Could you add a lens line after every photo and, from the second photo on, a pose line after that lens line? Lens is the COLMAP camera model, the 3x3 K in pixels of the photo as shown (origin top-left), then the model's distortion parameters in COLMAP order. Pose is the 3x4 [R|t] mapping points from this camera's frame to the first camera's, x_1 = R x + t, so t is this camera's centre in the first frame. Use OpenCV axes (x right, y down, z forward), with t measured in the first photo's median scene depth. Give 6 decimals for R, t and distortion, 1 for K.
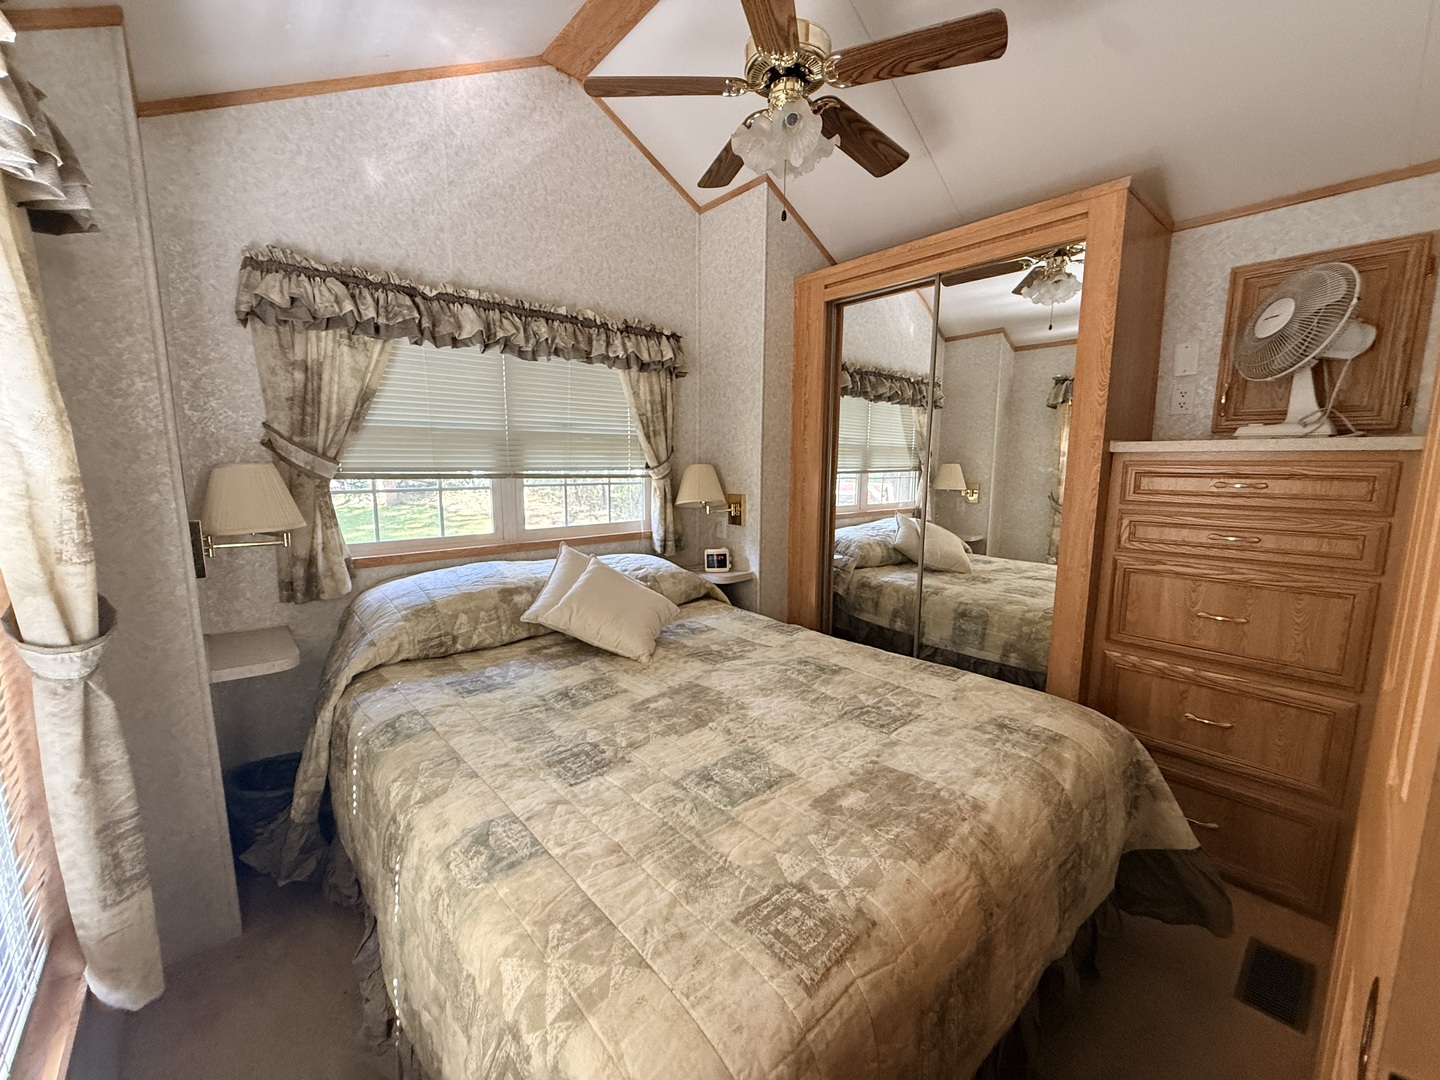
lens RADIAL K [[573.6, 0, 718.2], [0, 573.6, 541.6], [0, 0, 1]] dist [-0.000085, -0.000036]
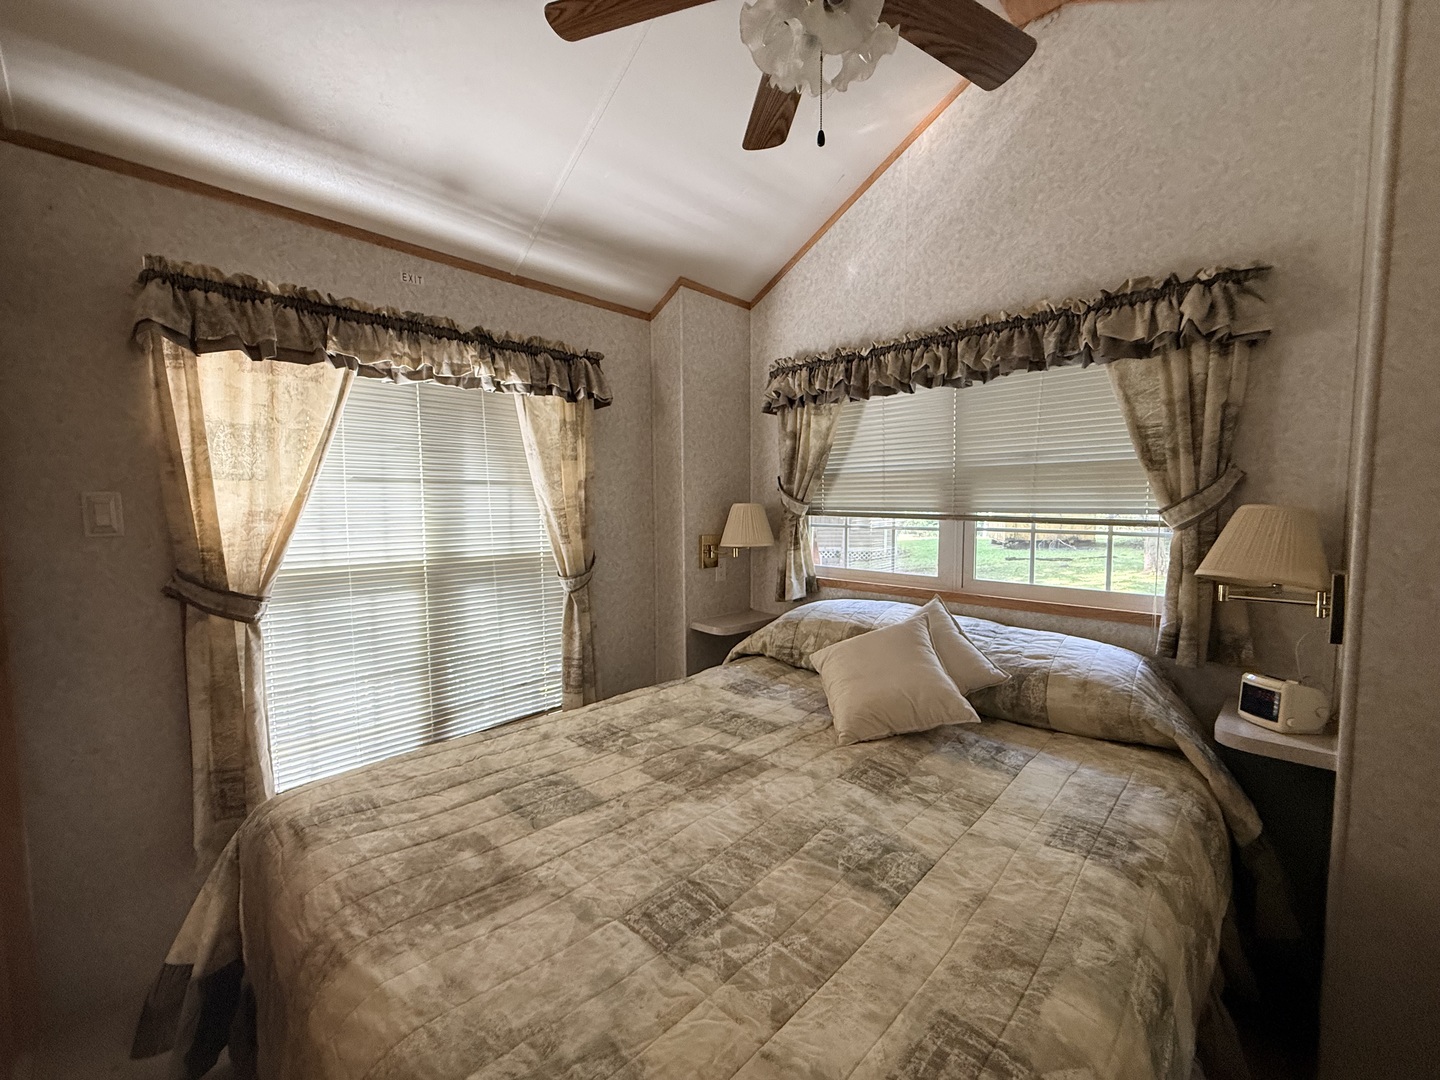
lens RADIAL K [[573.6, 0, 717.3], [0, 573.6, 541.5], [0, 0, 1]] dist [-0.000085, -0.000036]
pose [[0.055052, 0.061580, -0.996583, 0.622154], [-0.137877, 0.989004, 0.053495, -0.087739], [0.988918, 0.134461, 0.062937, 0.687627]]
